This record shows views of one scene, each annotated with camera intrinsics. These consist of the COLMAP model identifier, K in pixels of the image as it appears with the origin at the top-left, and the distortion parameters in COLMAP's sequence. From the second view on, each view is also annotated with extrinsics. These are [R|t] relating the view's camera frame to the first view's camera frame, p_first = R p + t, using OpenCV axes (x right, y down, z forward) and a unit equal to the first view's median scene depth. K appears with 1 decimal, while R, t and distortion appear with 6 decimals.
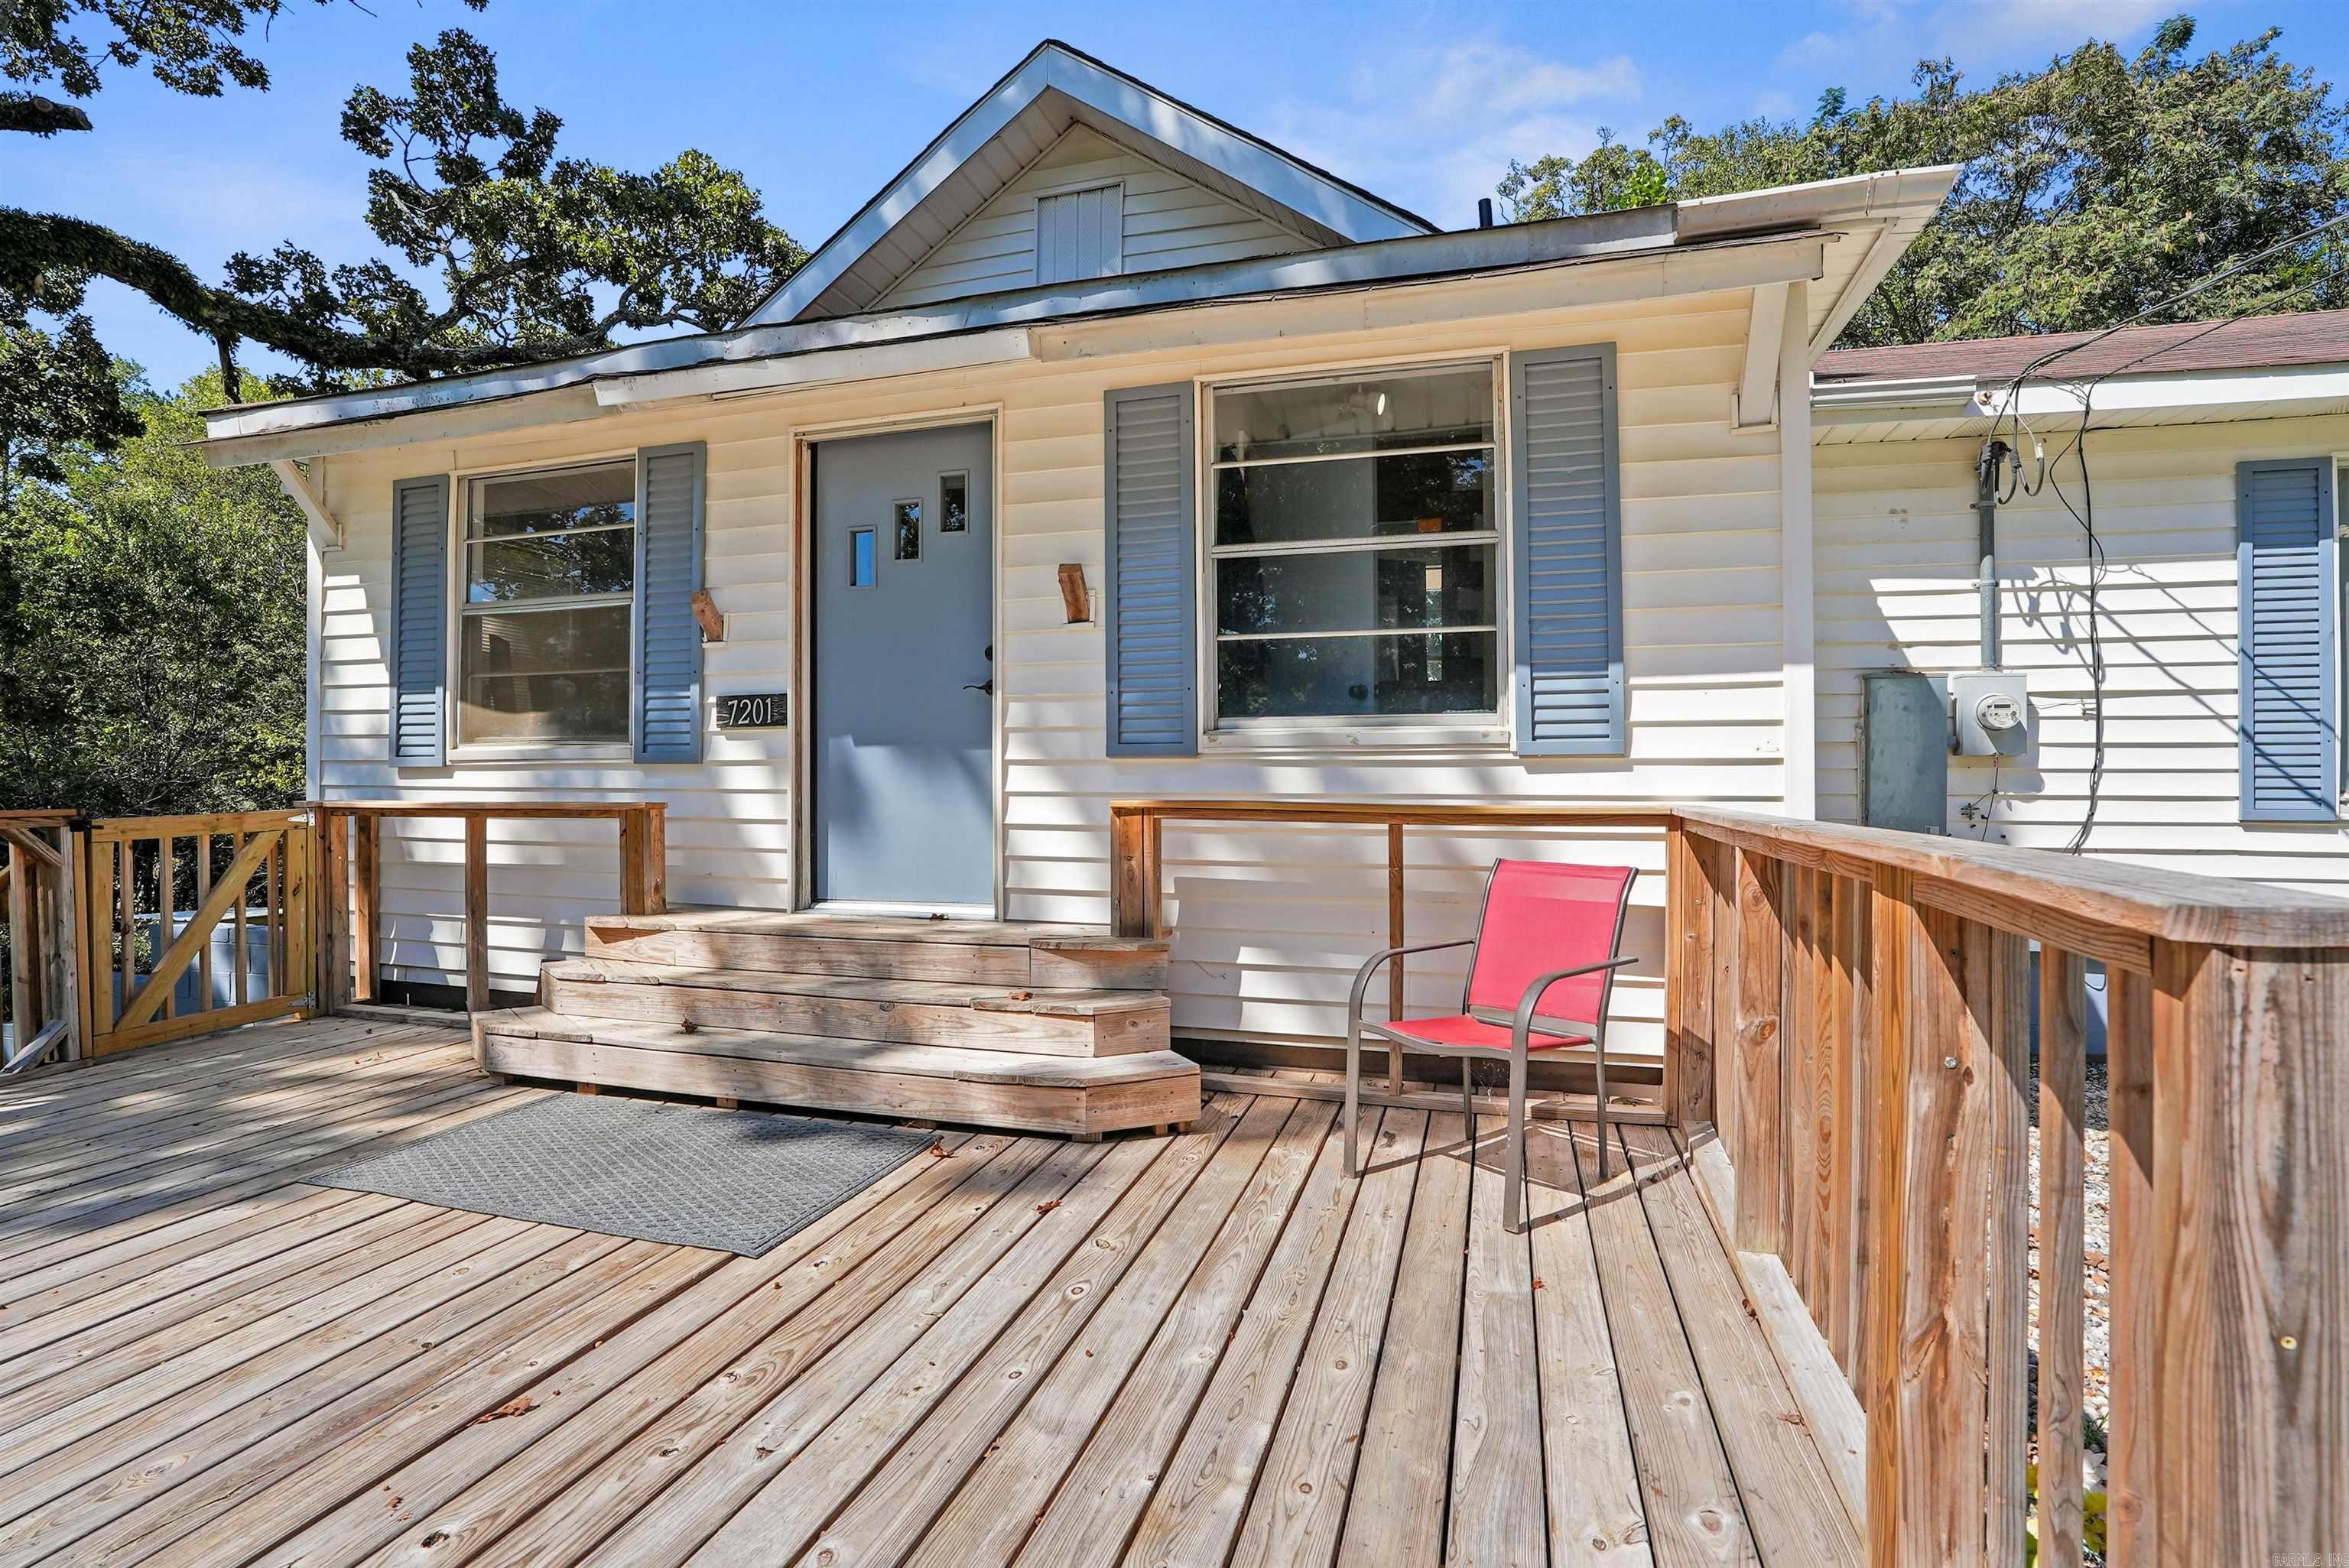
lens RADIAL K [[1110.1, 0, 1158.9], [0, 1110.1, 767.3], [0, 0, 1]] dist [-0.027837, -0.000097]
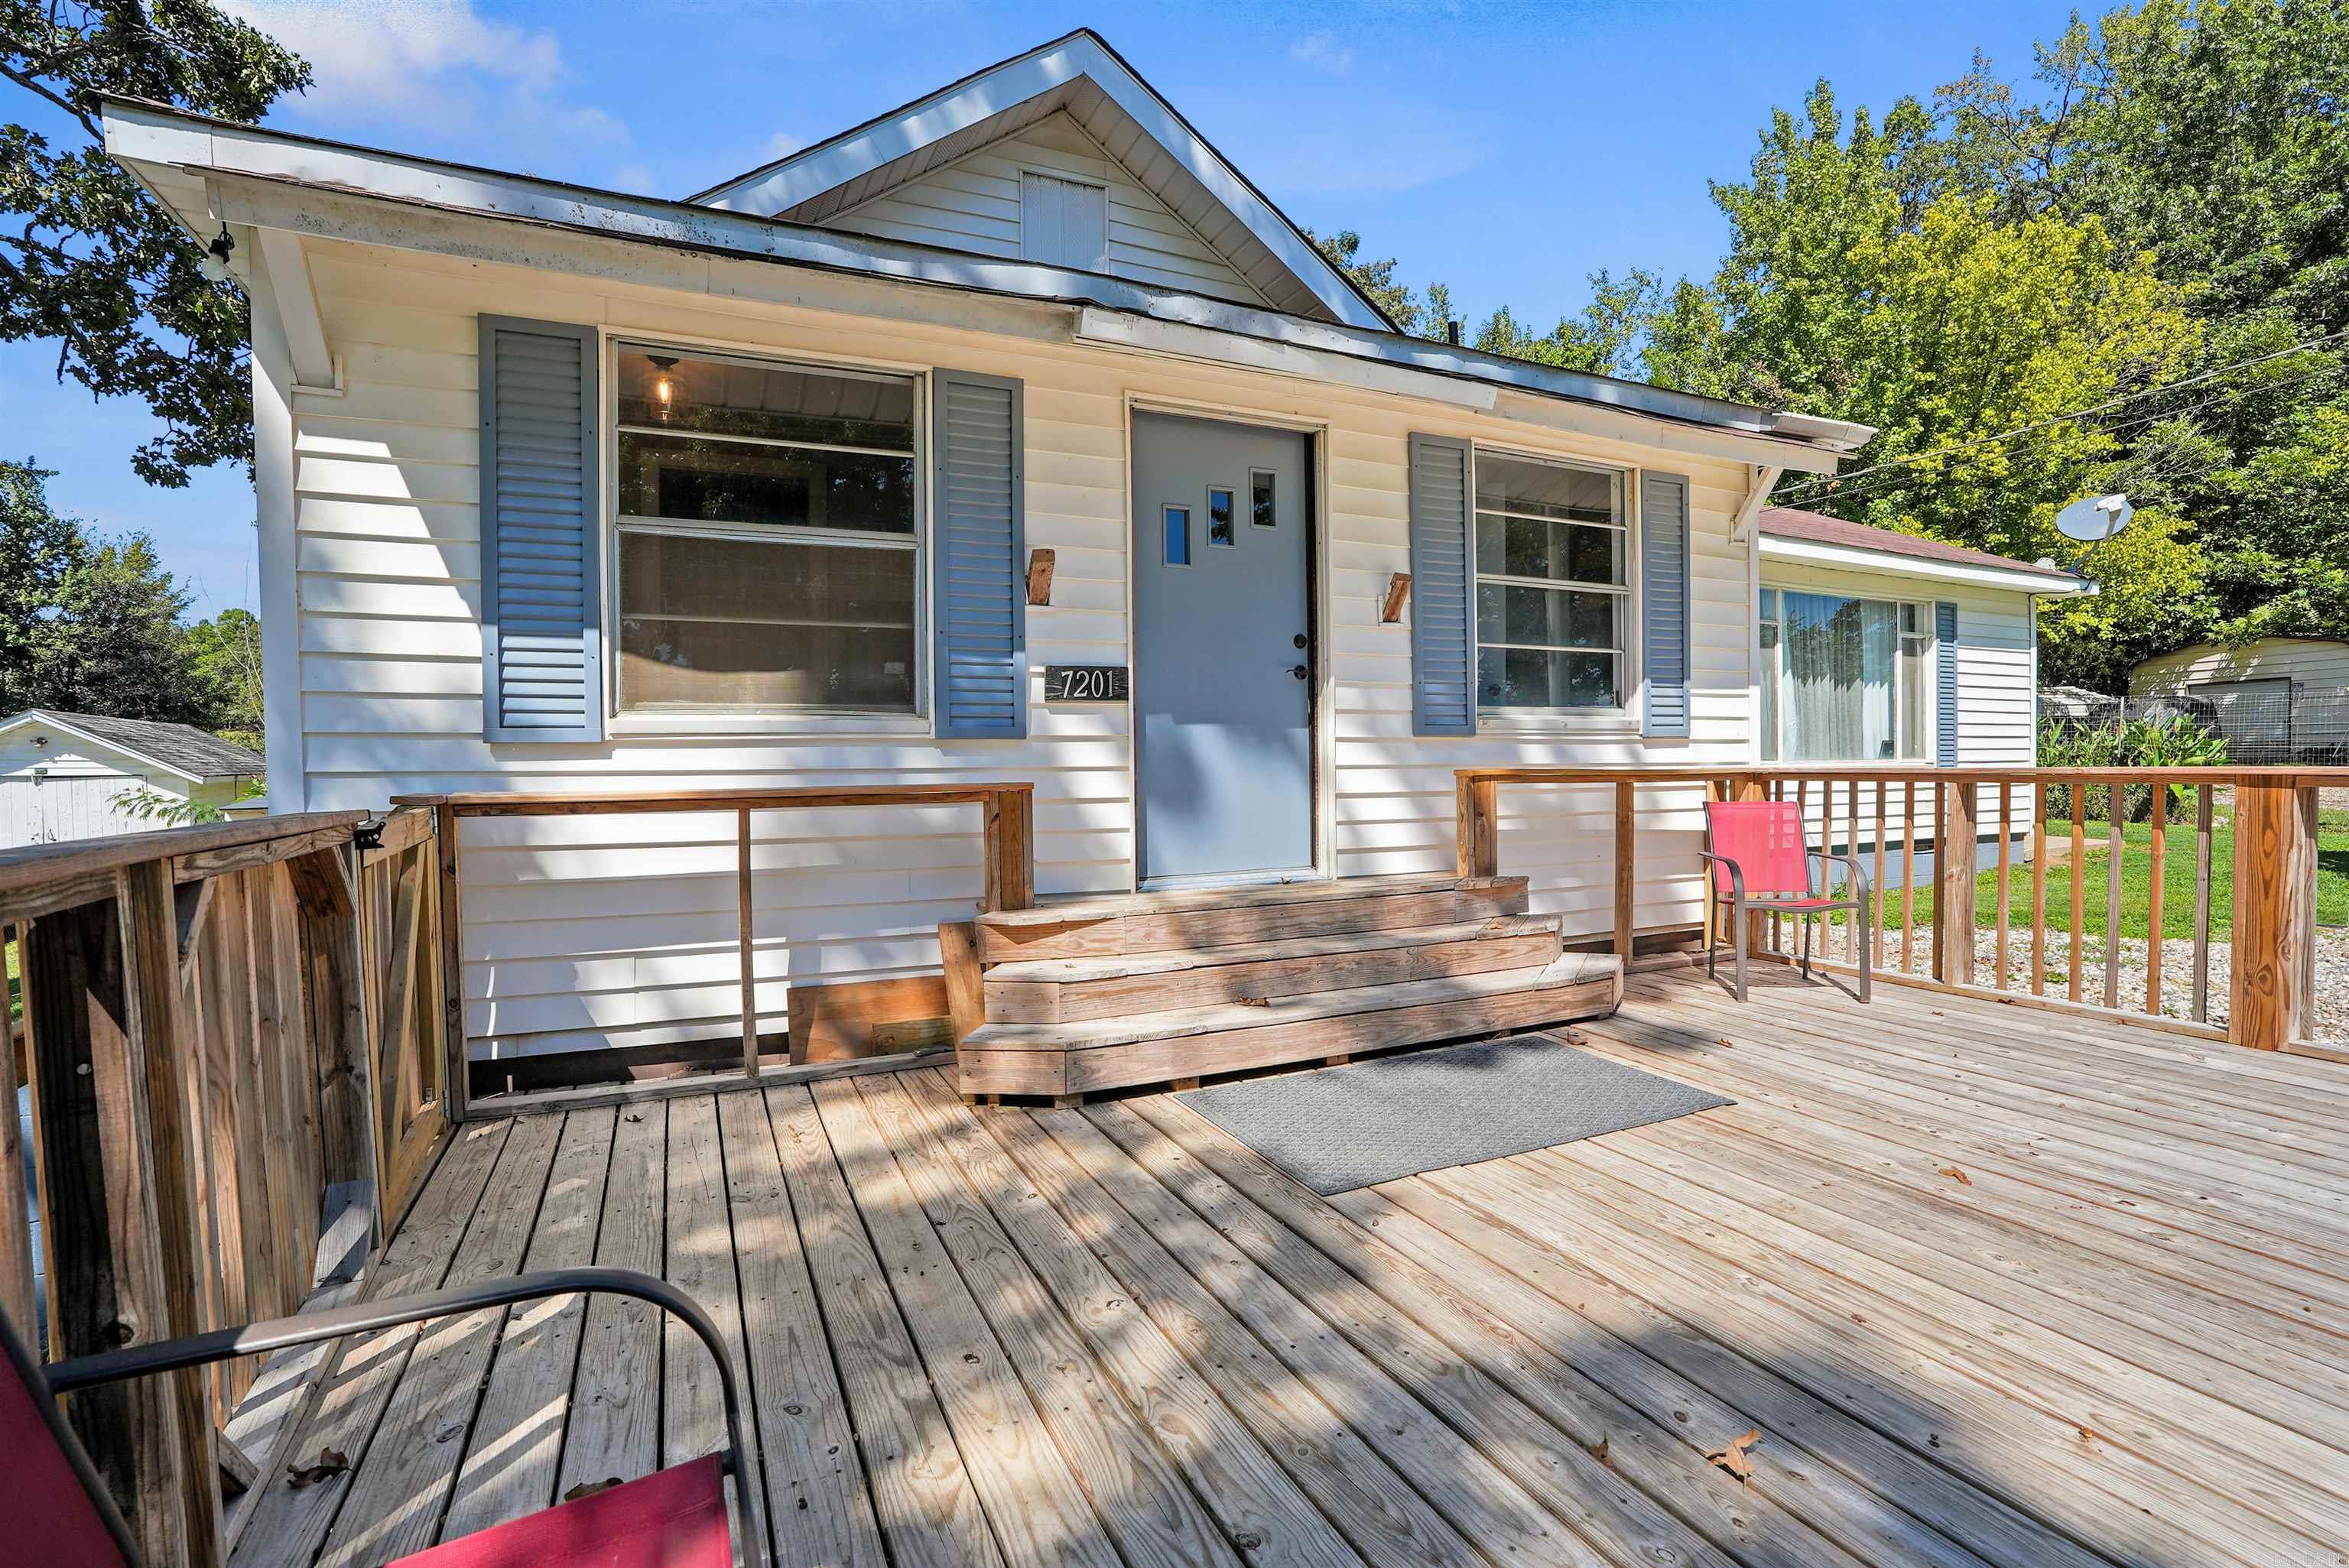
lens RADIAL K [[1088.1, 0, 1174.5], [0, 1088.1, 784.0], [0, 0, 1]] dist [-0.035768, 0.000313]
pose [[0.745445, -0.021121, 0.666233, -0.943792], [0.002450, 0.999578, 0.028947, 0.007894], [-0.666563, -0.019946, 0.745182, 0.262748]]
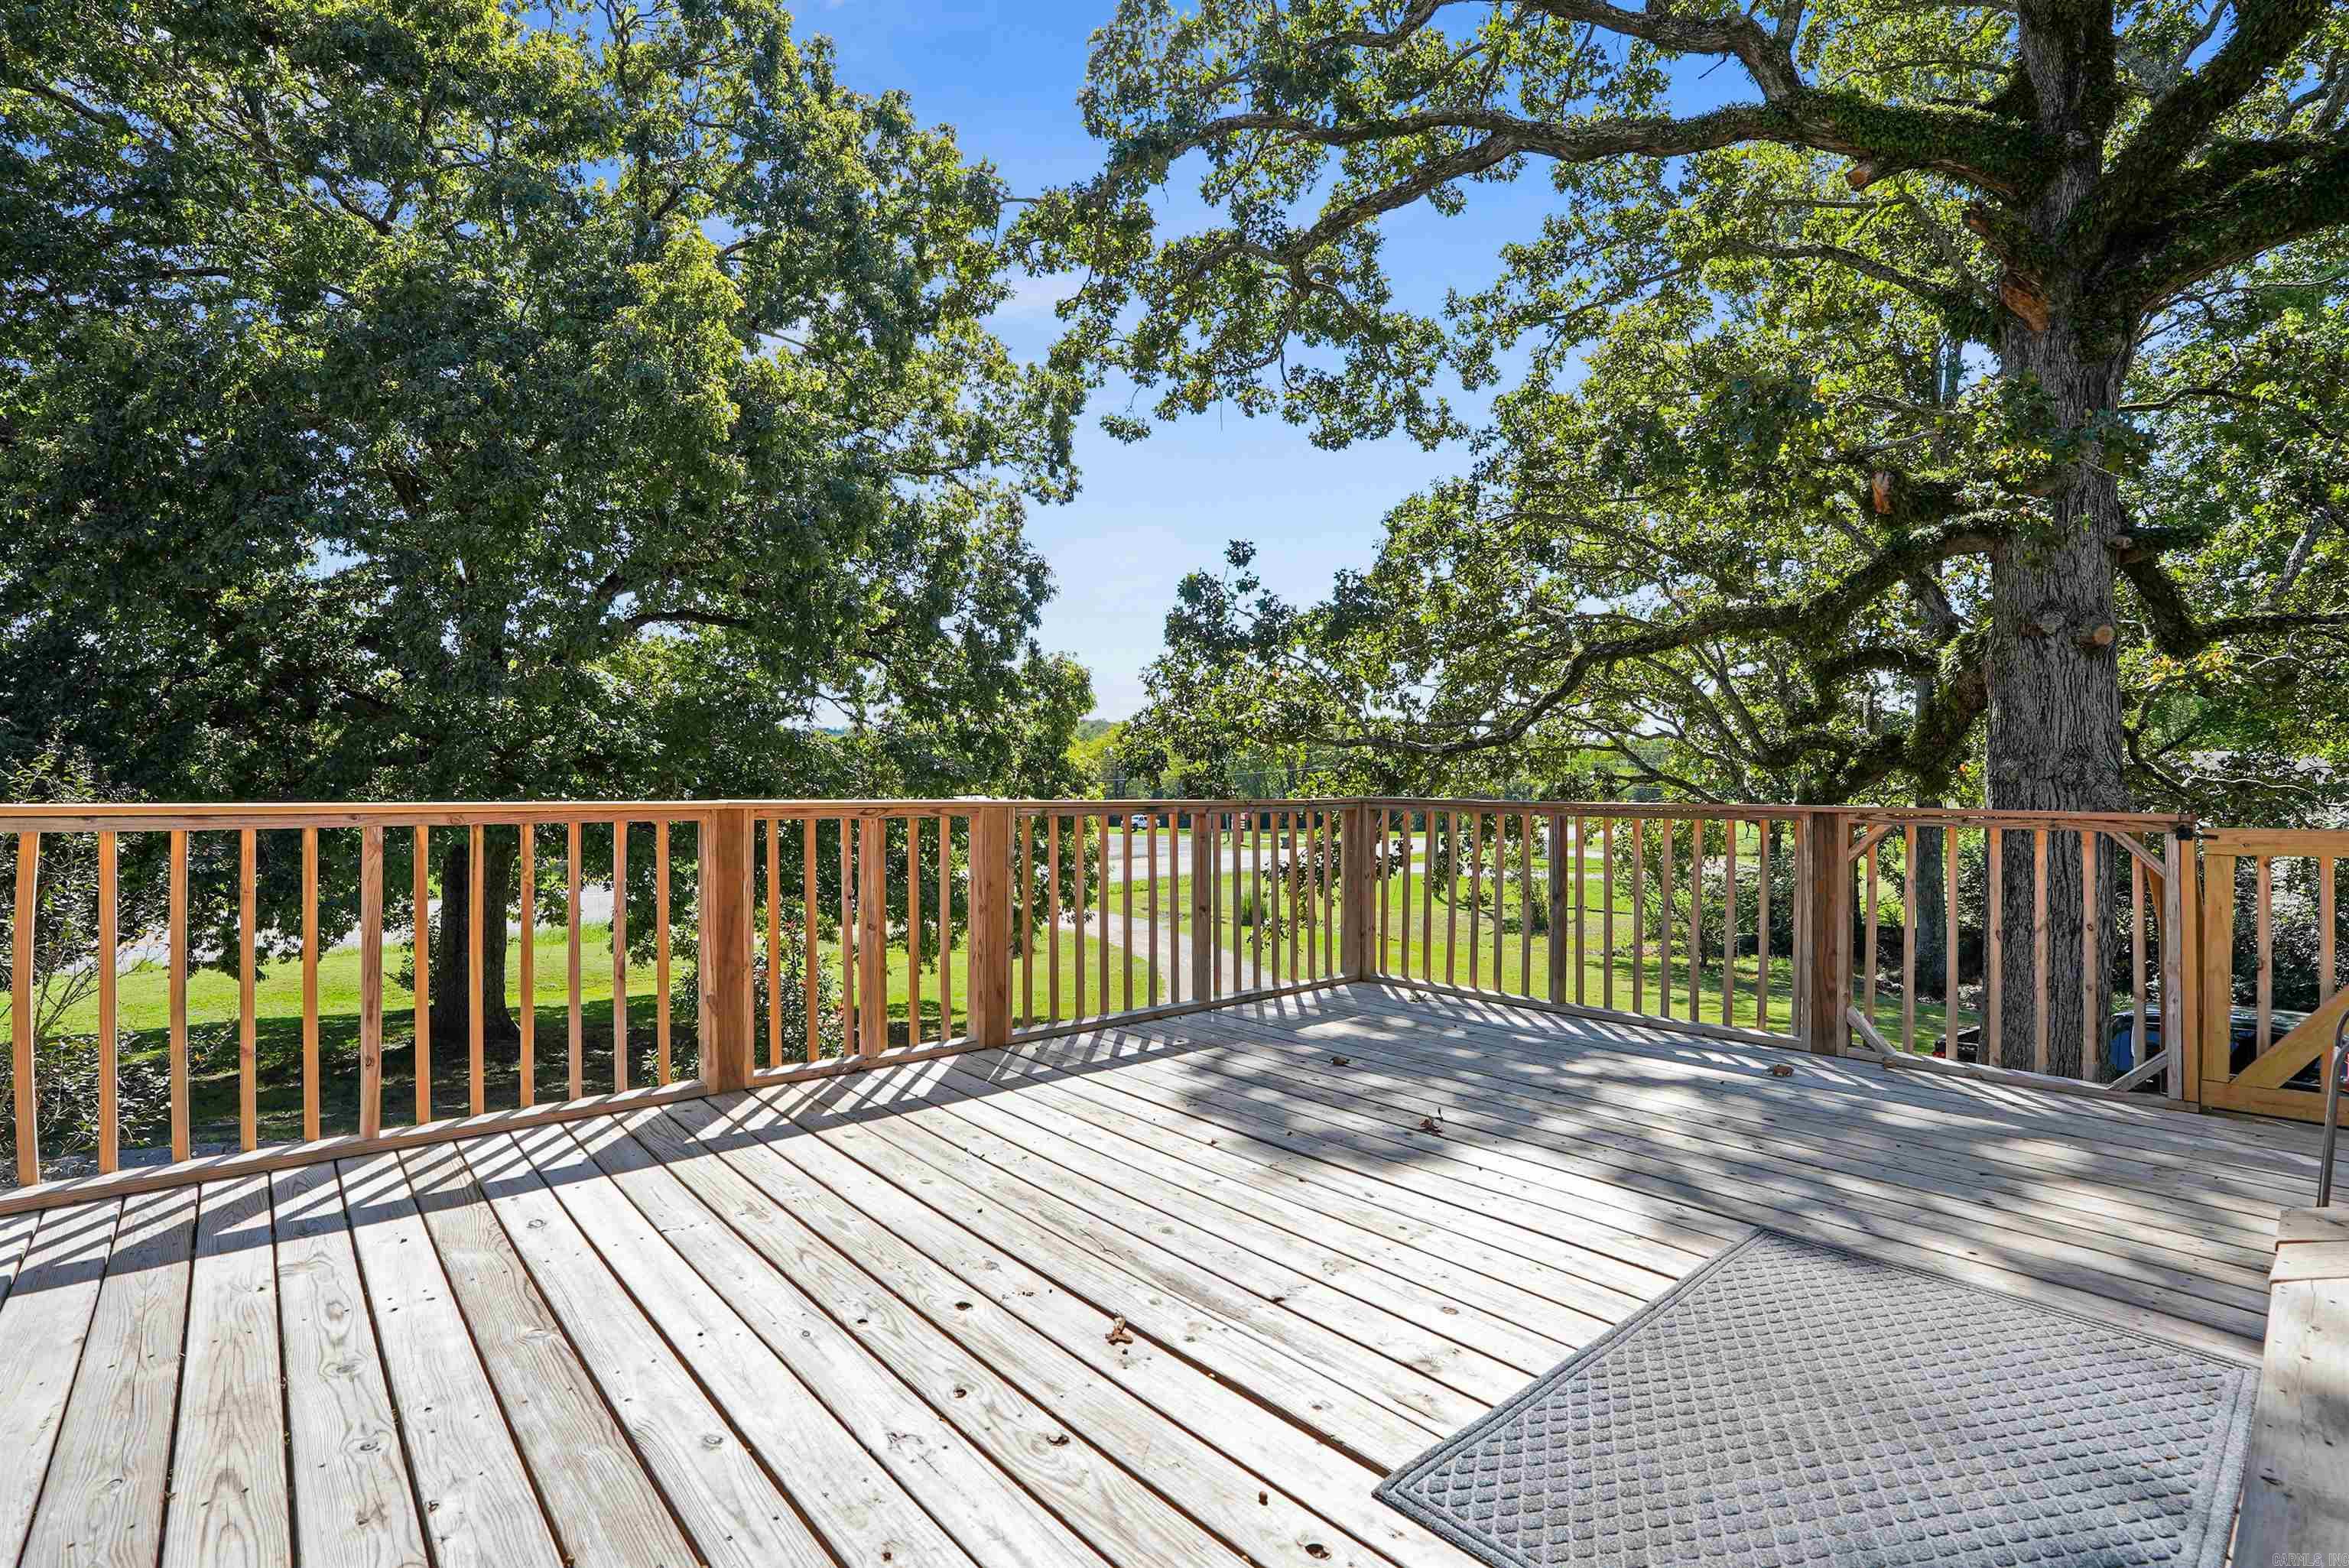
lens RADIAL K [[1110.1, 0, 1158.9], [0, 1110.1, 767.3], [0, 0, 1]] dist [-0.027837, -0.000097]
pose [[-0.528998, -0.009835, -0.848566, 0.147963], [0.002383, 0.999912, -0.013075, 0.008916], [0.848620, -0.008939, -0.528927, 0.688275]]
